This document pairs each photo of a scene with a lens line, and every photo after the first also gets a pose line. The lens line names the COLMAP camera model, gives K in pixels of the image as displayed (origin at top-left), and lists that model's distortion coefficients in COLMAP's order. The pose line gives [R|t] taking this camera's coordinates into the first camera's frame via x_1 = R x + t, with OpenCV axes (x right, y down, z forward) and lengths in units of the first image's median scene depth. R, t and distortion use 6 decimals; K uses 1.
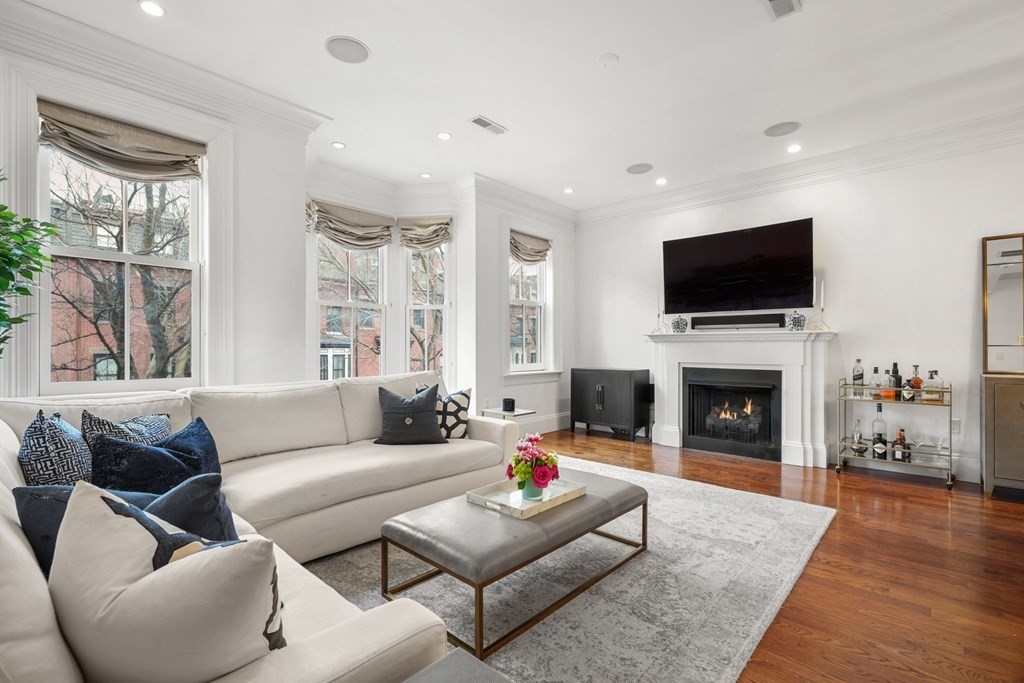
lens RADIAL K [[467.1, 0, 509.9], [0, 467.1, 340.3], [0, 0, 1]] dist [0.001131, 0.000245]
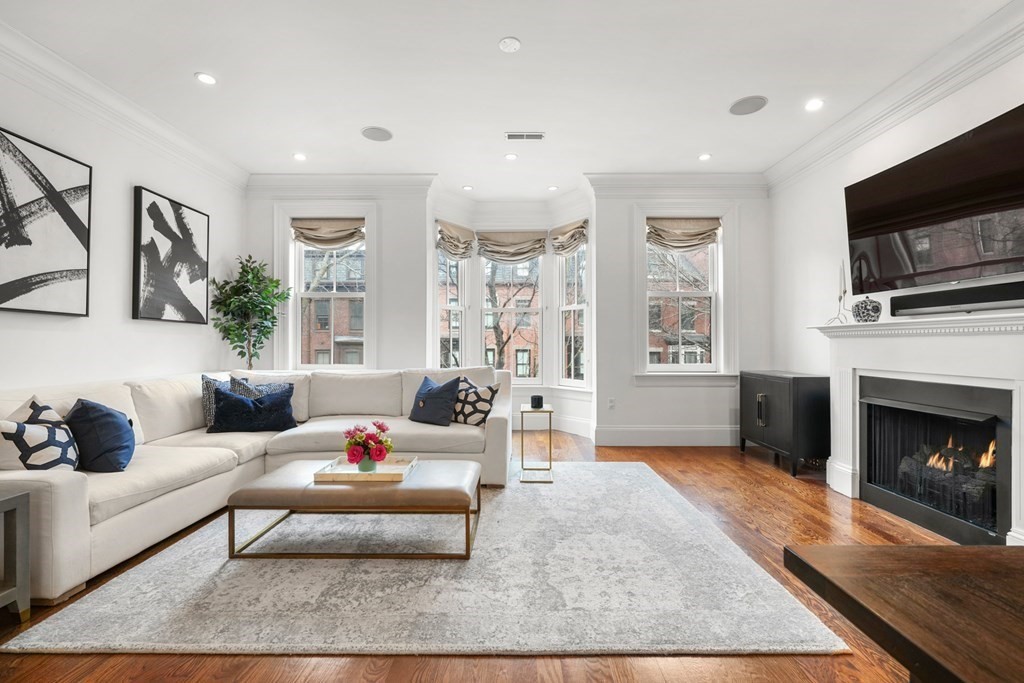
lens RADIAL K [[442.5, 0, 514.7], [0, 442.5, 336.0], [0, 0, 1]] dist [0.000821, -0.000650]
pose [[0.668492, -0.016339, -0.743540, 0.577358], [0.012643, 0.999864, -0.010604, 0.003367], [0.743612, -0.002312, 0.668607, 0.265725]]
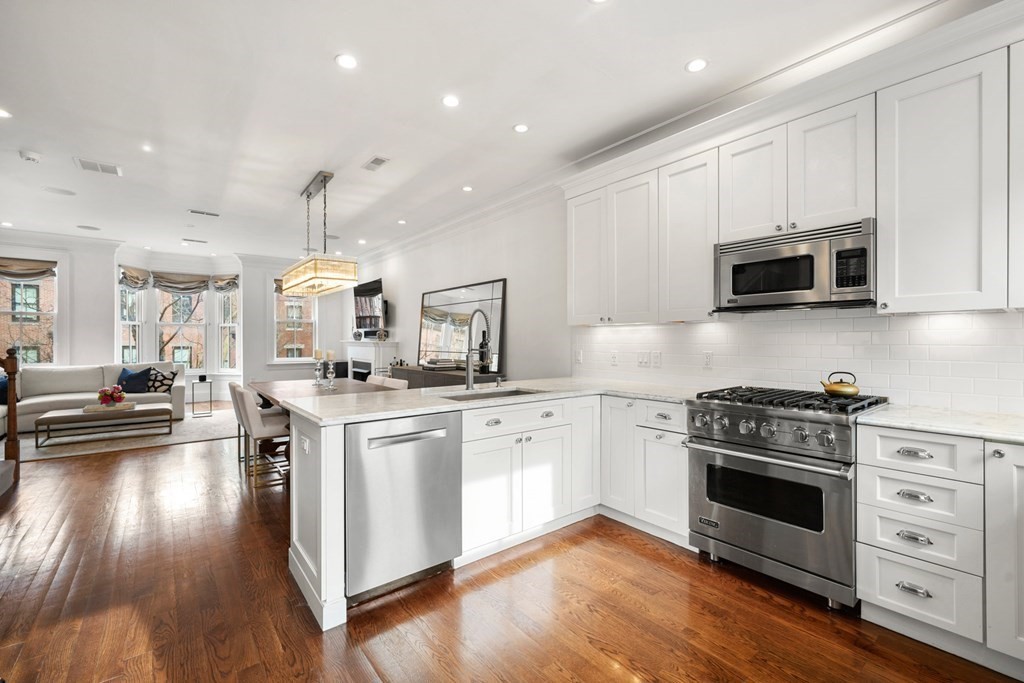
lens RADIAL K [[436.0, 0, 511.9], [0, 436.0, 339.7], [0, 0, 1]] dist [0.006507, -0.003623]
pose [[0.986674, 0.001772, -0.162701, 1.374104], [0.000598, 0.999894, 0.014516, -0.047088], [0.162710, -0.014420, 0.986569, -0.550568]]
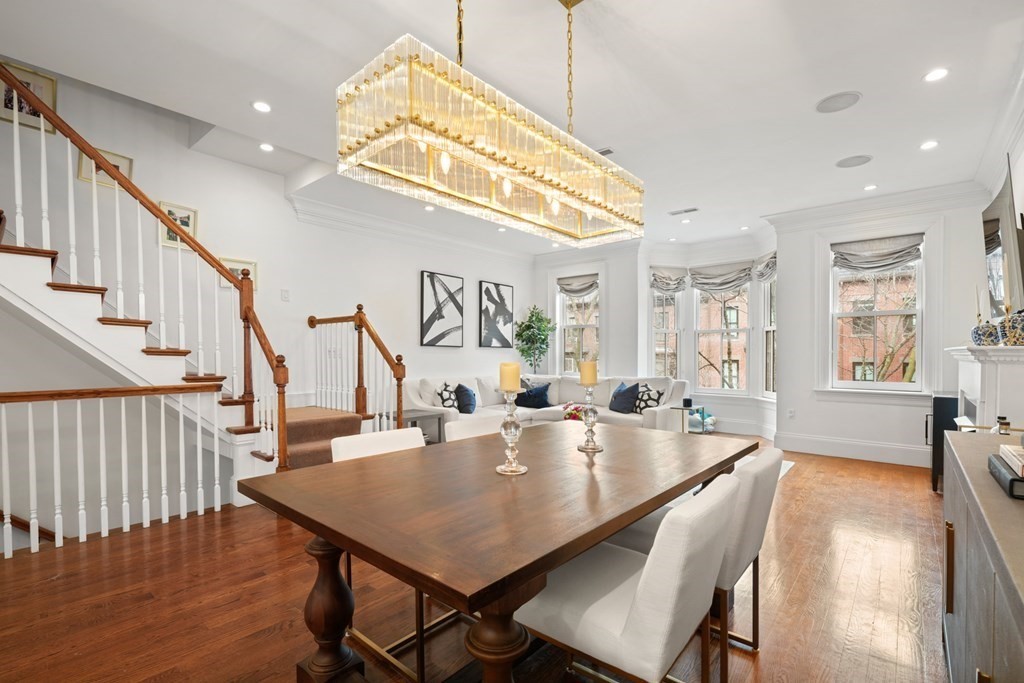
lens RADIAL K [[465.9, 0, 499.6], [0, 465.9, 352.7], [0, 0, 1]] dist [-0.000332, -0.000035]
pose [[0.008241, -0.003020, -0.999961, 1.203269], [0.013678, 0.999902, -0.002907, -0.017084], [0.999872, -0.013653, 0.008281, 0.343927]]
